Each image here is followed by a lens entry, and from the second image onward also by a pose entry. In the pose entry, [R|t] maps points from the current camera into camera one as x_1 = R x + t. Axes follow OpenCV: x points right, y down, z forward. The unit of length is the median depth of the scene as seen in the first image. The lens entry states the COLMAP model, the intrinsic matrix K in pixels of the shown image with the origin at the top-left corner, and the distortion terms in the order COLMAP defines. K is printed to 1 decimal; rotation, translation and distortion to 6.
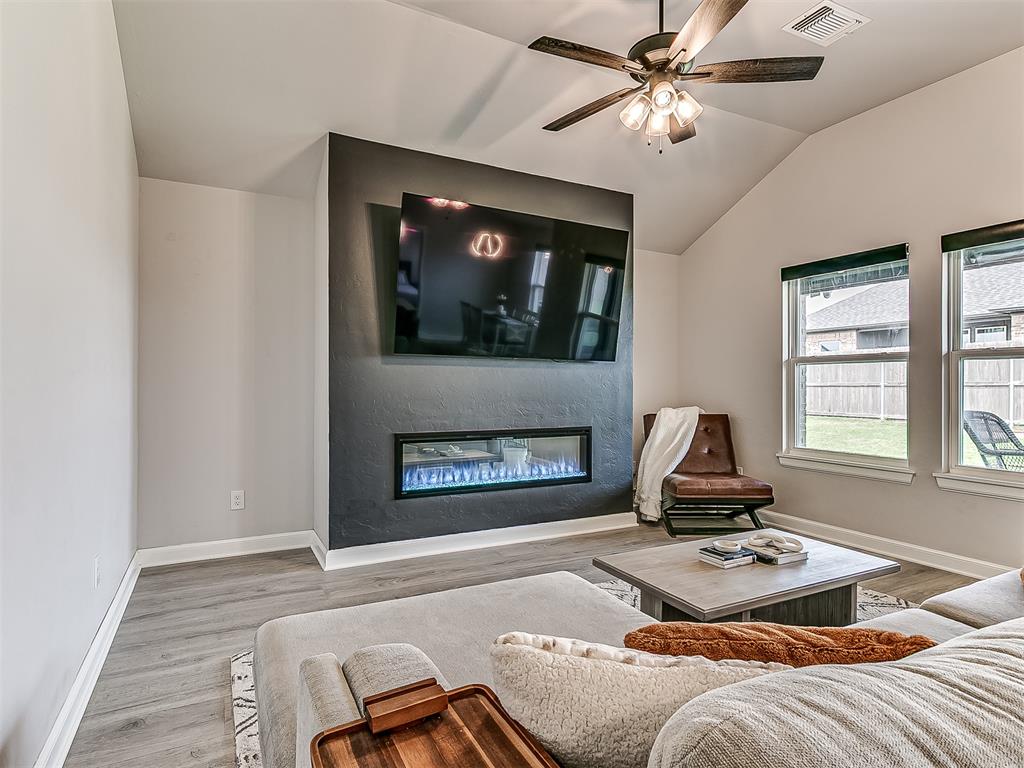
lens RADIAL K [[548.0, 0, 509.7], [0, 548.0, 387.4], [0, 0, 1]] dist [-0.002779, -0.000141]
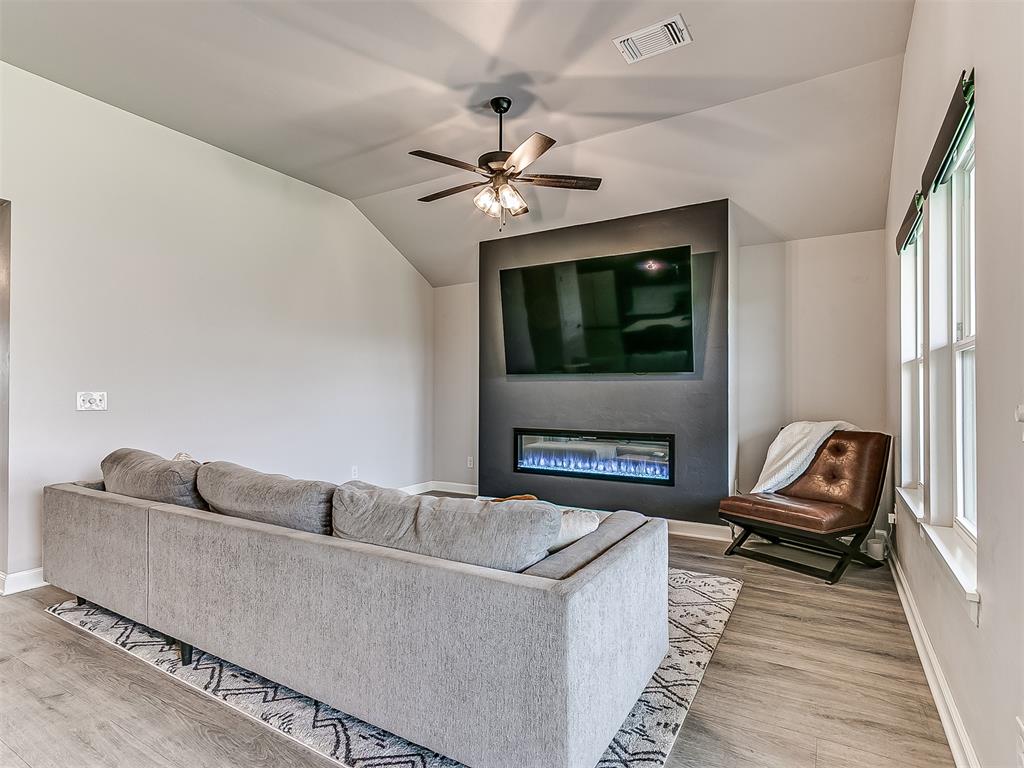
lens RADIAL K [[548.0, 0, 511.2], [0, 548.0, 385.3], [0, 0, 1]] dist [-0.002779, -0.000141]
pose [[0.526555, -0.014282, -0.850021, 0.972304], [-0.000898, 0.999849, -0.017356, -0.005174], [0.850141, 0.009902, 0.526463, 0.188568]]
